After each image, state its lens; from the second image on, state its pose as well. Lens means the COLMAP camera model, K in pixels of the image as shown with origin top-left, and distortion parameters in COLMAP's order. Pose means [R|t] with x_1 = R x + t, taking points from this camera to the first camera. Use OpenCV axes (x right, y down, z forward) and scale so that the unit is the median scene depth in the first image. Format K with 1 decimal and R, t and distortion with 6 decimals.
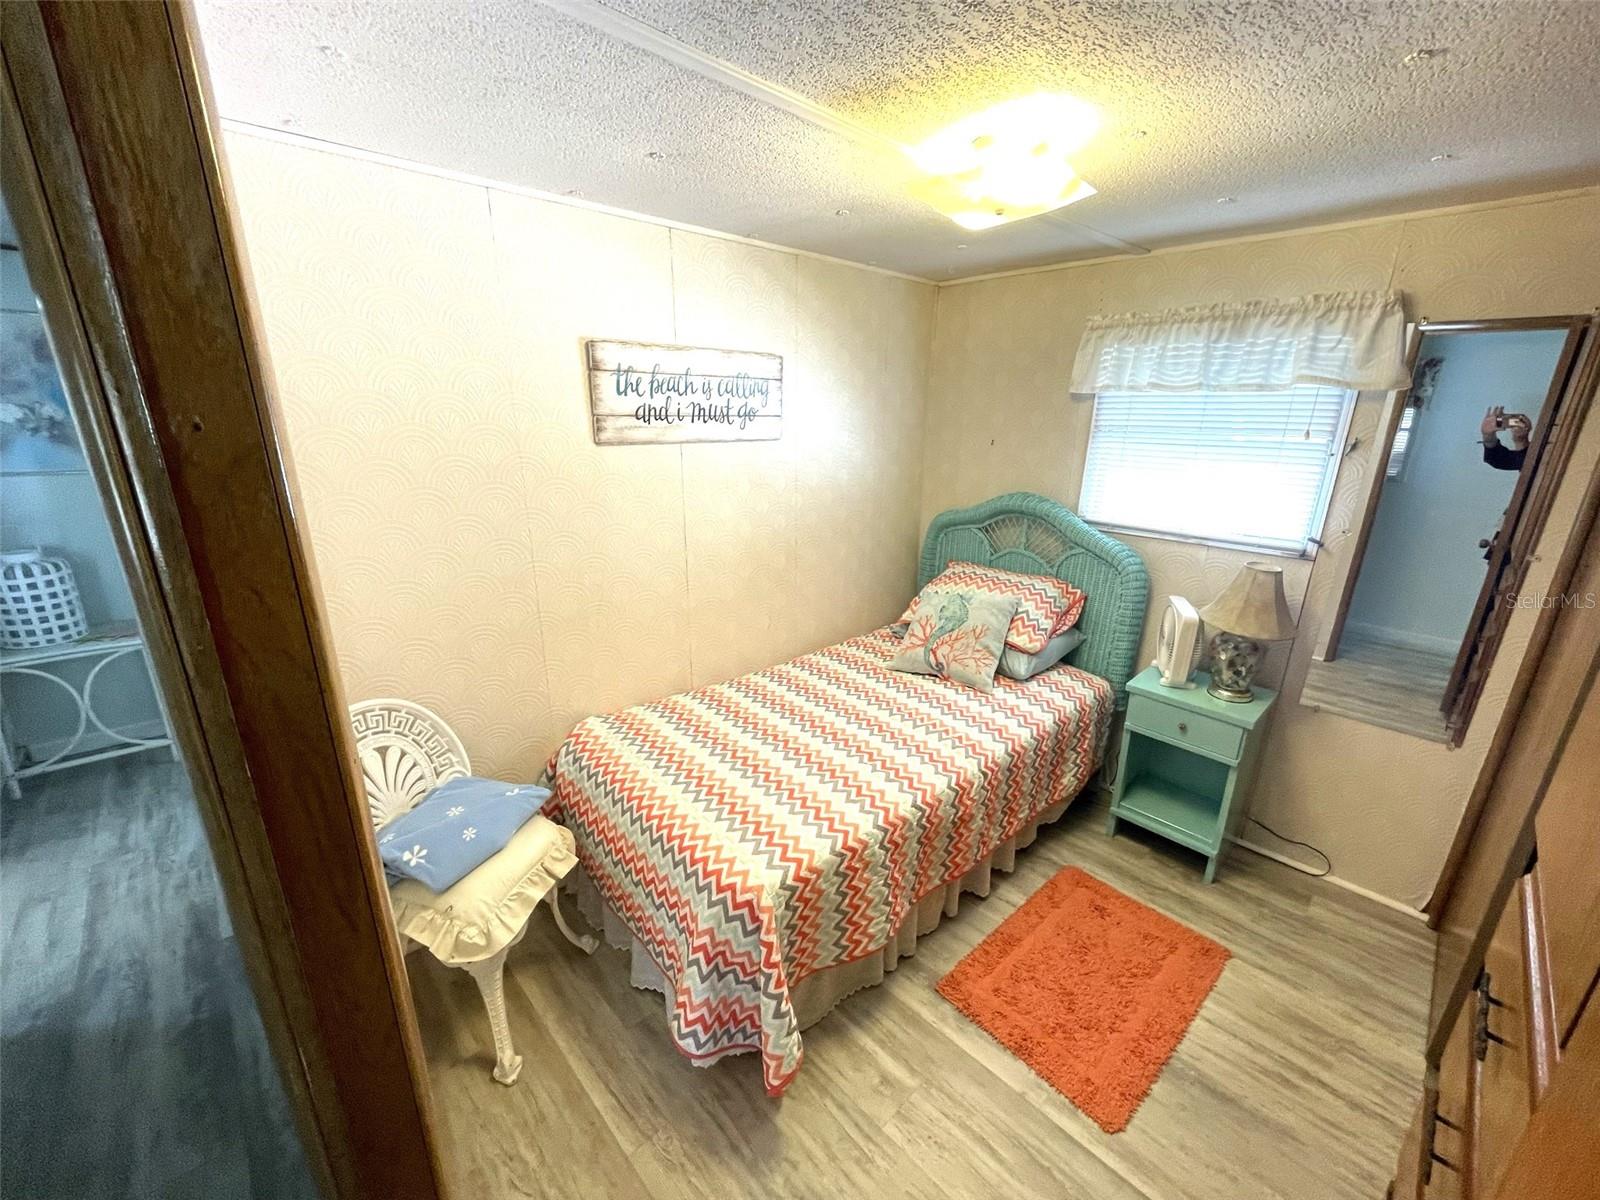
lens RADIAL K [[642.2, 0, 799.4], [0, 642.2, 605.1], [0, 0, 1]] dist [-0.000882, -0.000262]
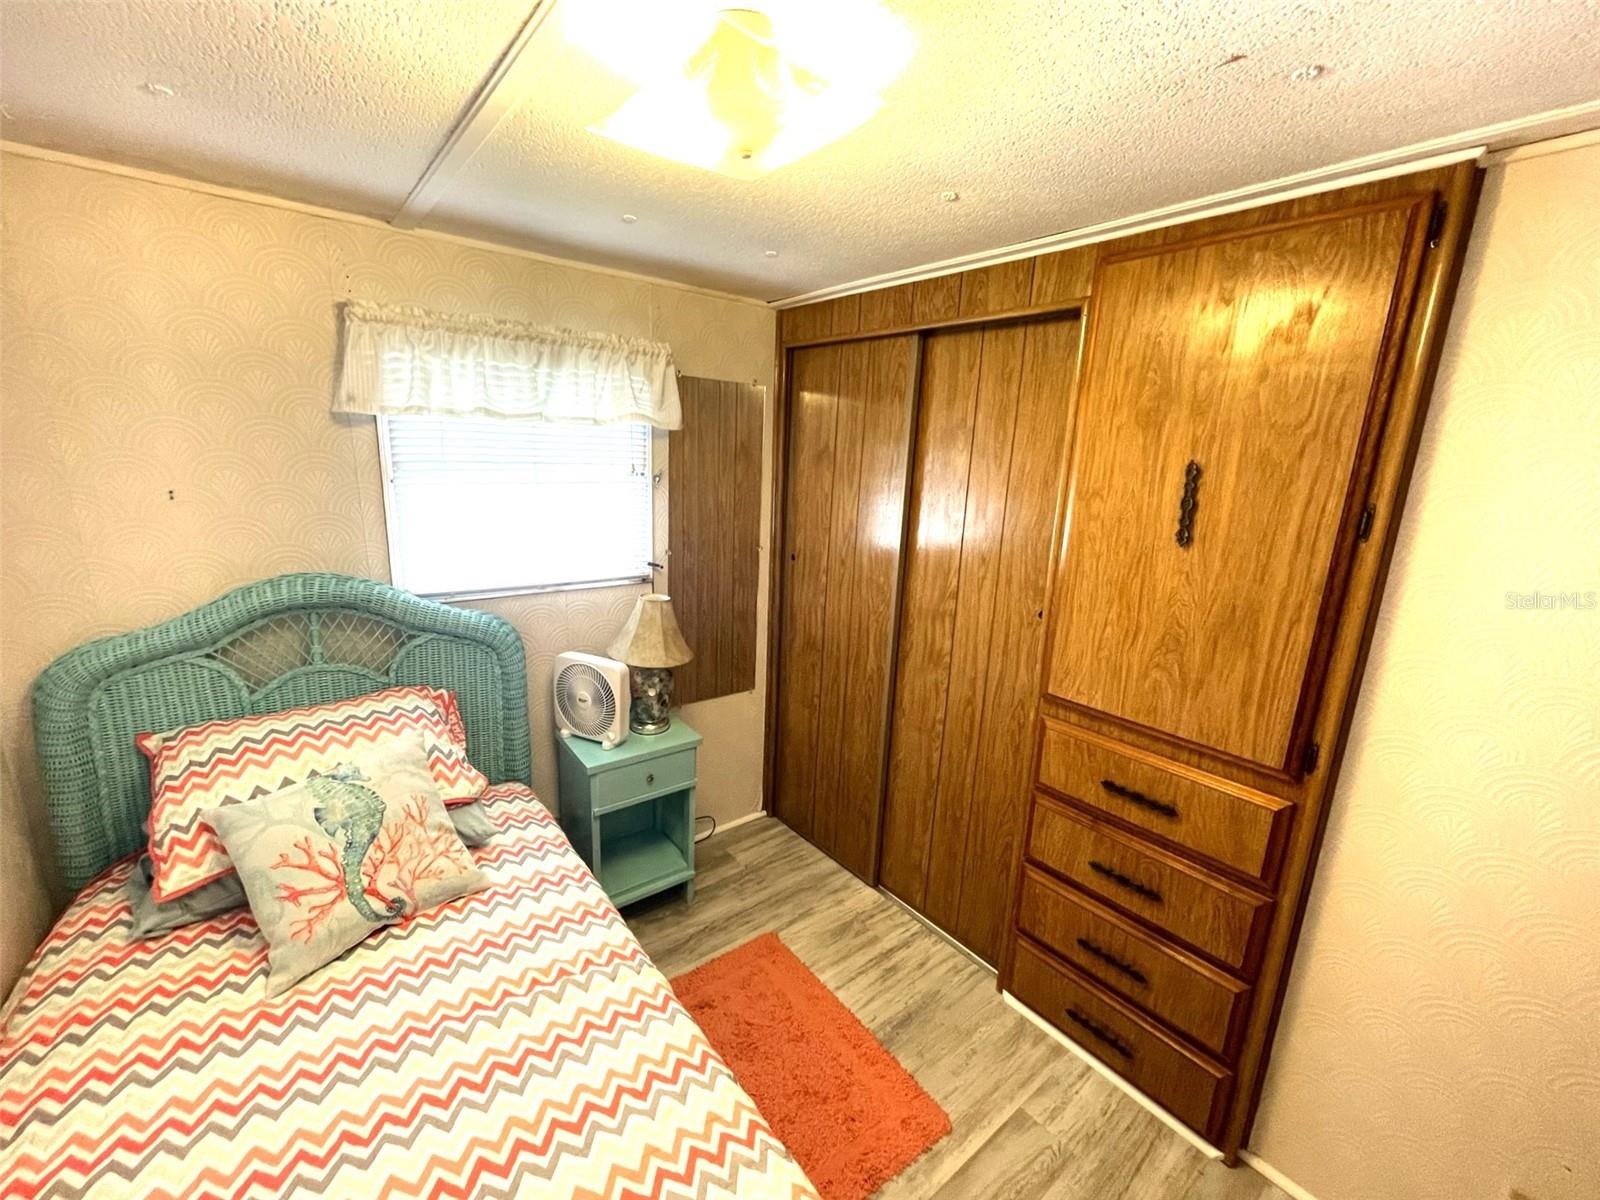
lens RADIAL K [[659.8, 0, 803.4], [0, 659.8, 605.8], [0, 0, 1]] dist [-0.000589, -0.000243]
pose [[0.083551, -0.237231, 0.967854, -0.243343], [0.257819, 0.943326, 0.208963, -0.179637], [-0.962574, 0.232072, 0.139978, 0.547978]]
